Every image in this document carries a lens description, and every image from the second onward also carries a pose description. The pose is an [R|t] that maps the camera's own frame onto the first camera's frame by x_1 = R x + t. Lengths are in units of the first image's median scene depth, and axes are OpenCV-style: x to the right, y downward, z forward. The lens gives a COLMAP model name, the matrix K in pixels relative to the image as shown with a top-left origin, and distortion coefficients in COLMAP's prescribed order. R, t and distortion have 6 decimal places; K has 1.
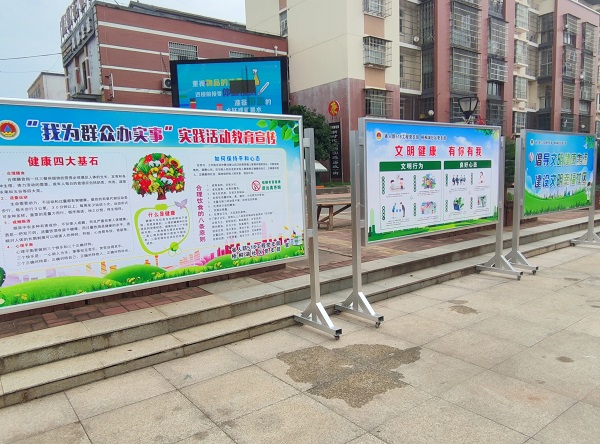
lens RADIAL K [[446.3, 0, 300.2], [0, 446.3, 237.9], [0, 0, 1]] dist [-0.004695, -0.001685]
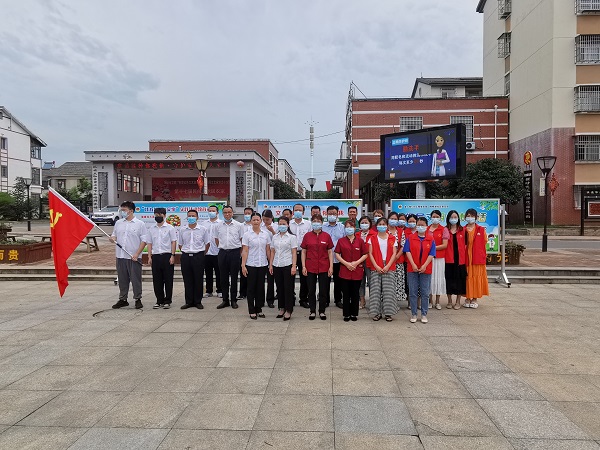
lens RADIAL K [[400.9, 0, 300.0], [0, 400.9, 225.0], [0, 0, 1]] dist [0.001002, 0.001464]
pose [[0.751507, 0.046152, -0.658108, 0.289920], [-0.113233, 0.991770, -0.059753, -0.004572], [0.649934, 0.119424, 0.750549, -0.078564]]
